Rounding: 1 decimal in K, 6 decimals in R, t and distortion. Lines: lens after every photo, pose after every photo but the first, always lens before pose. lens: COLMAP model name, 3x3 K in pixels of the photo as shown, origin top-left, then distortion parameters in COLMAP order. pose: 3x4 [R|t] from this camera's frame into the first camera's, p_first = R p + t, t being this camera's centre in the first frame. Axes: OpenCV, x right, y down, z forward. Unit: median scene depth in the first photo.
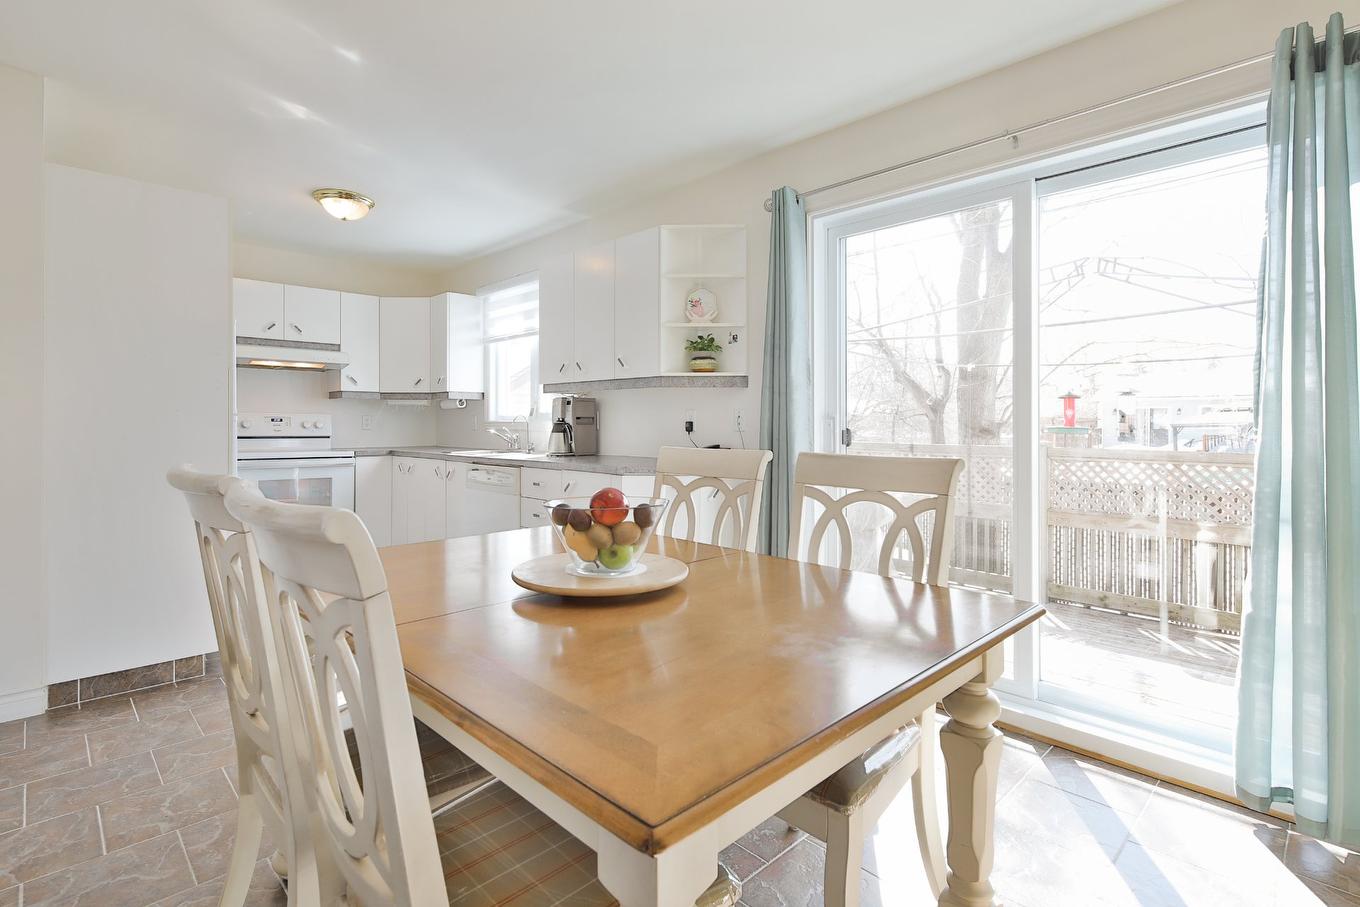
lens RADIAL K [[658.7, 0, 681.1], [0, 658.7, 416.3], [0, 0, 1]] dist [0.000984, -0.000086]
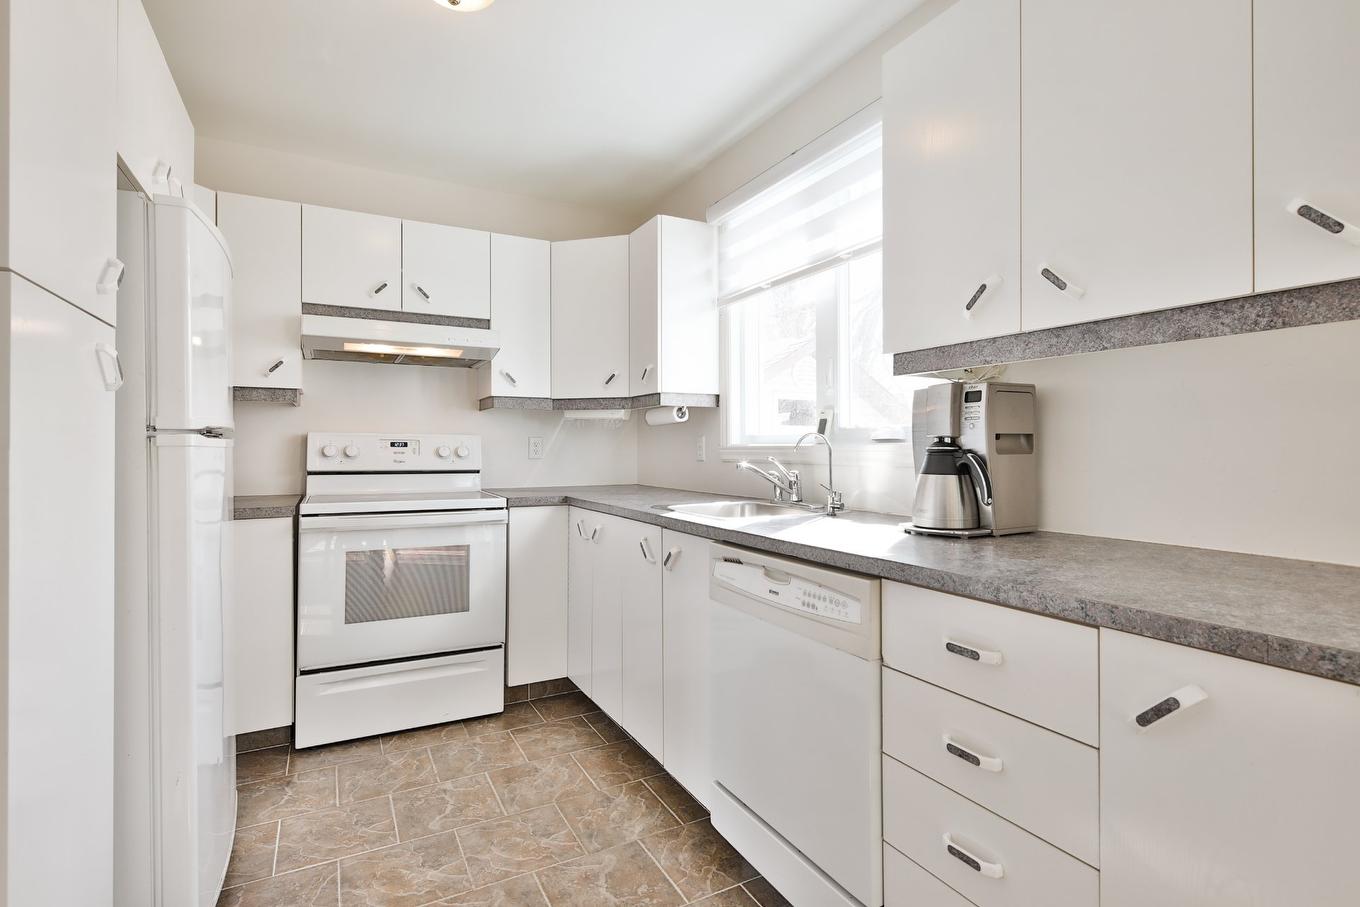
lens RADIAL K [[658.7, 0, 681.1], [0, 658.7, 416.3], [0, 0, 1]] dist [0.000984, -0.000086]
pose [[0.960491, -0.015462, -0.277880, -0.190556], [0.005474, 0.999312, -0.036685, 0.003416], [0.278256, 0.033714, 0.959915, 0.492335]]
